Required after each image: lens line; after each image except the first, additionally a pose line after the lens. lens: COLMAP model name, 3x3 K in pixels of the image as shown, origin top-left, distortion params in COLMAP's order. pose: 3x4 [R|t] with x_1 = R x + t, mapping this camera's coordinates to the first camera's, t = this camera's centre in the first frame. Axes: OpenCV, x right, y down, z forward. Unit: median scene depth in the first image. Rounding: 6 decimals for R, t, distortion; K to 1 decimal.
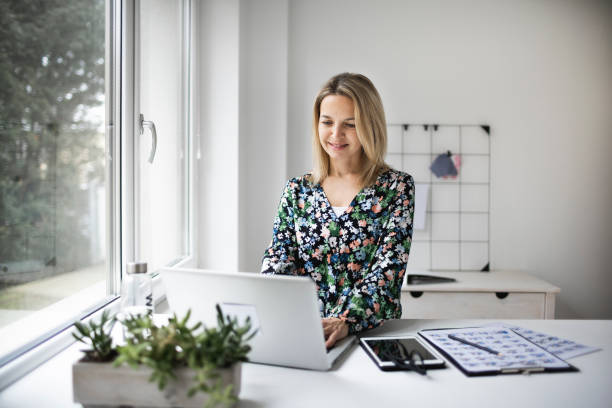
lens RADIAL K [[593.8, 0, 306.0], [0, 593.8, 204.0], [0, 0, 1]] dist [-0.062252, 0.002249]
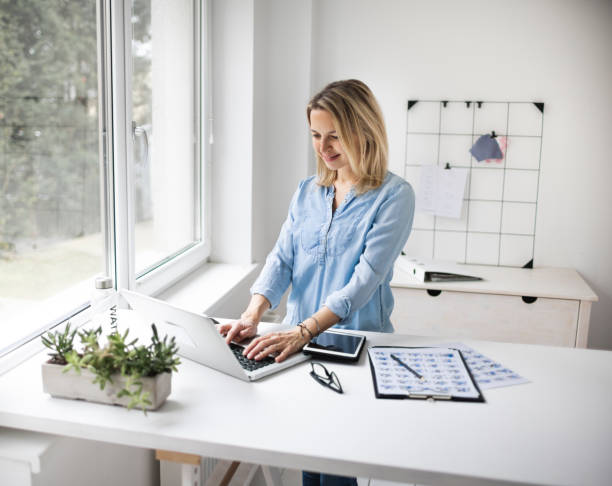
lens RADIAL K [[715.1, 0, 250.3], [0, 715.1, 242.2], [0, 0, 1]] dist [-0.058185, -0.009741]
pose [[0.975193, 0.044214, -0.216895, 0.143782], [-0.012784, 0.989463, 0.144220, -0.085692], [0.220986, -0.137869, 0.965483, -0.144254]]
